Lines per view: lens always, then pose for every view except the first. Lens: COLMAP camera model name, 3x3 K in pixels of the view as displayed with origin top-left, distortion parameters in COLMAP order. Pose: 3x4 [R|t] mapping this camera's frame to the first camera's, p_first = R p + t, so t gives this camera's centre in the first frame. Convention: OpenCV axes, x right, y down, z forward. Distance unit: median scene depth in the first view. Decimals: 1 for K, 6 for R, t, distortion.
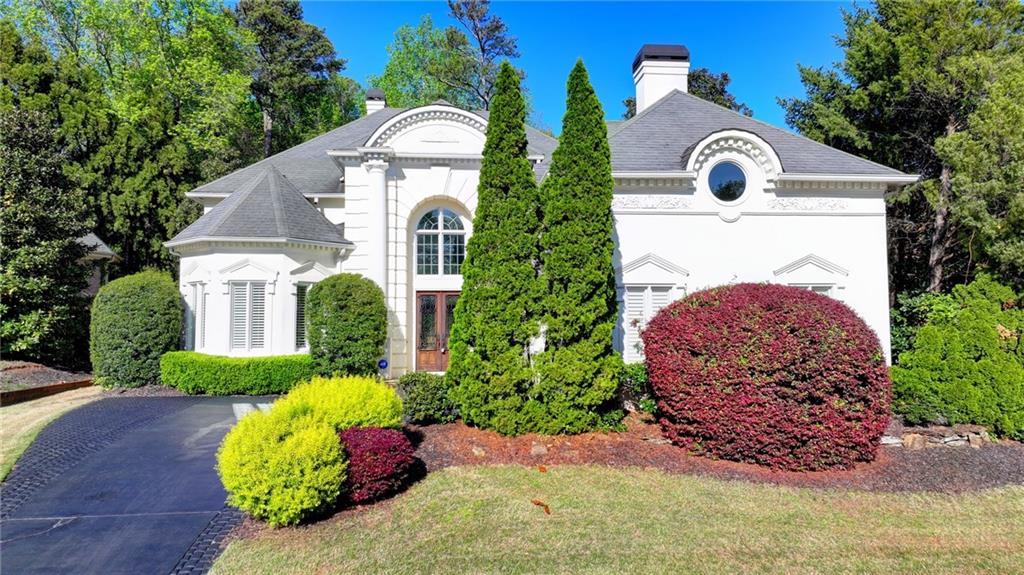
lens RADIAL K [[719.4, 0, 518.1], [0, 719.4, 285.8], [0, 0, 1]] dist [-0.011109, 0.031318]
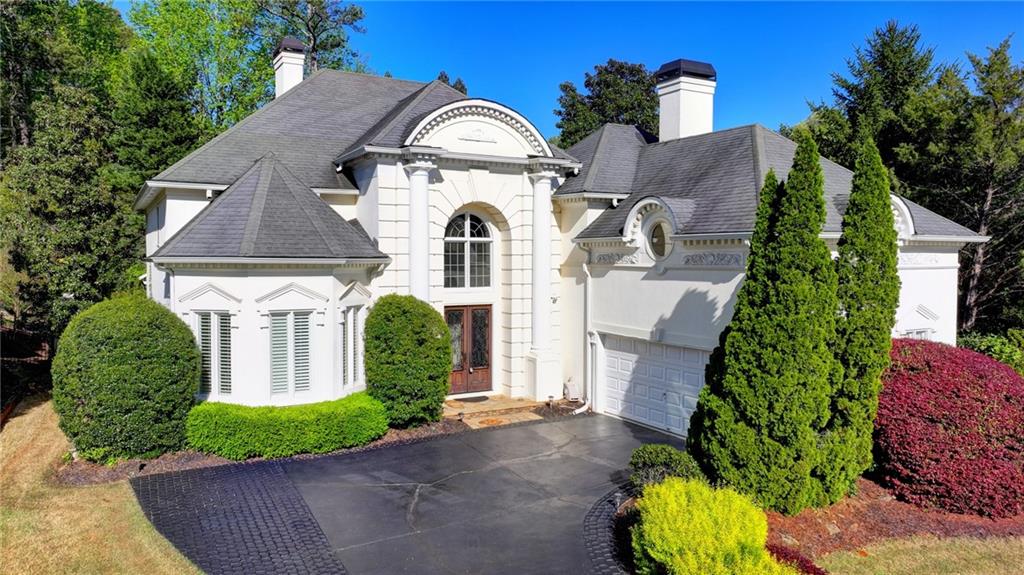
lens RADIAL K [[719.4, 0, 518.1], [0, 719.4, 285.8], [0, 0, 1]] dist [-0.011109, 0.031318]
pose [[0.911562, -0.010321, 0.411033, -0.480829], [-0.032156, 0.994833, 0.096294, -0.121421], [-0.409903, -0.100995, 0.906521, 0.171858]]
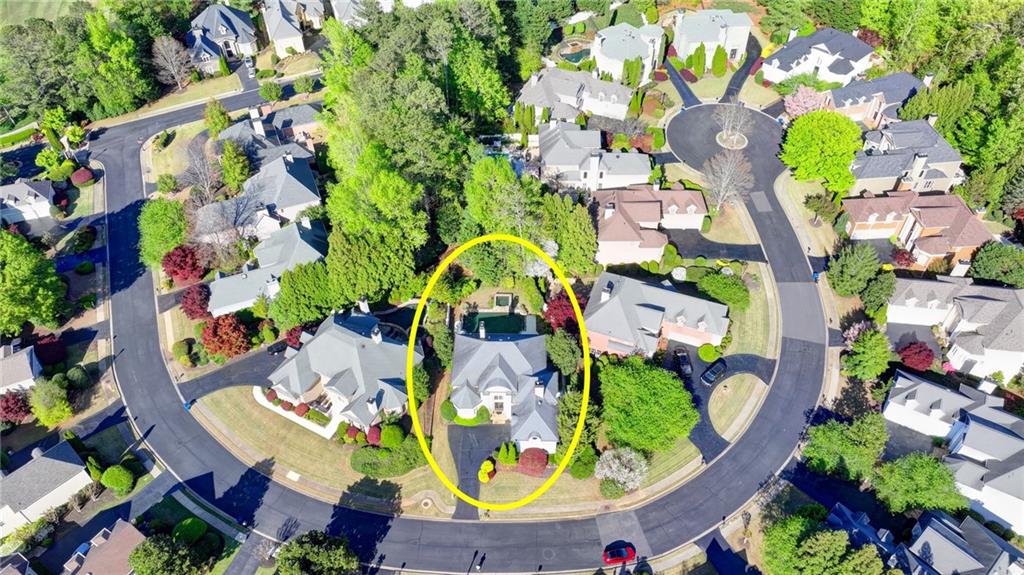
lens RADIAL K [[715.1, 0, 518.7], [0, 715.1, 287.4], [0, 0, 1]] dist [-0.003801, 0.022684]
pose [[0.993692, 0.079490, -0.079103, 0.447596], [0.006918, 0.660585, 0.750719, -5.183737], [0.111929, -0.746531, 0.655868, -2.097548]]
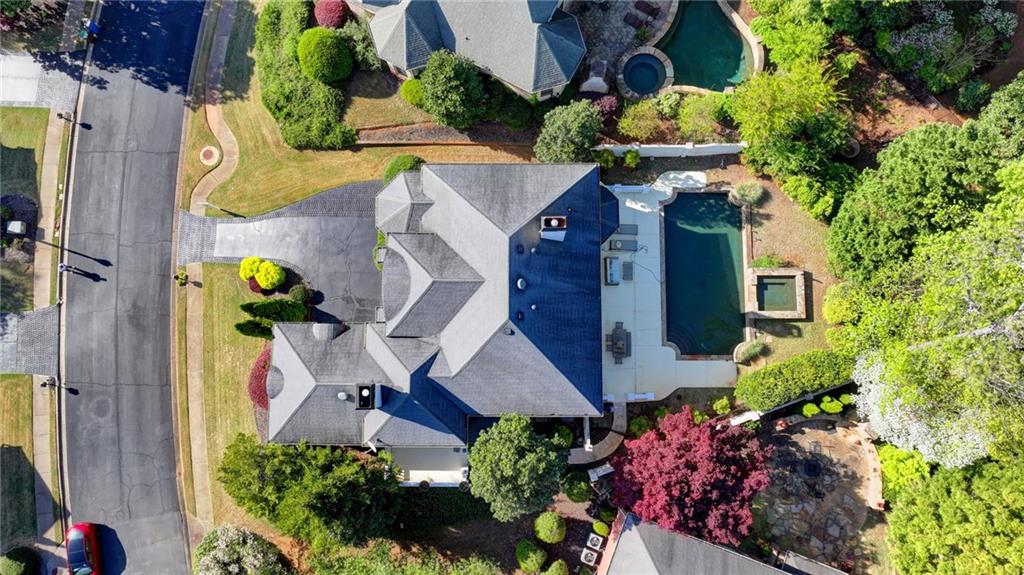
lens RADIAL K [[715.1, 0, 518.7], [0, 715.1, 287.4], [0, 0, 1]] dist [-0.003801, 0.022684]
pose [[-0.099807, 0.988698, -0.111865, 0.096583], [0.072818, 0.119383, 0.990174, -2.378991], [0.992339, 0.090681, -0.083910, 1.692277]]
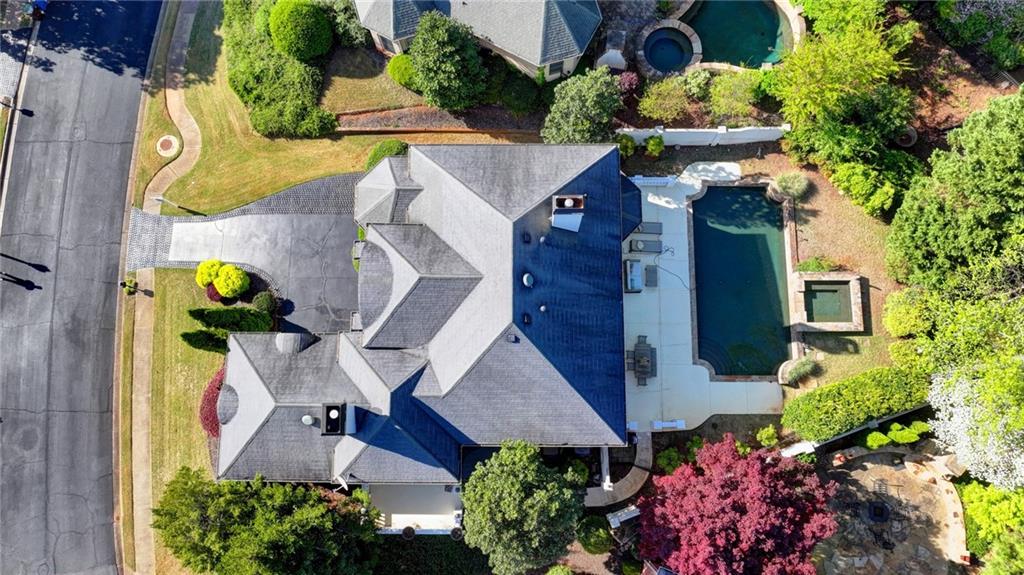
lens RADIAL K [[715.1, 0, 518.7], [0, 715.1, 287.4], [0, 0, 1]] dist [-0.003801, 0.022684]
pose [[-0.101509, 0.979552, -0.173707, 0.166474], [0.071571, 0.181347, 0.980811, -1.984192], [0.992257, 0.087129, -0.088516, 1.654723]]
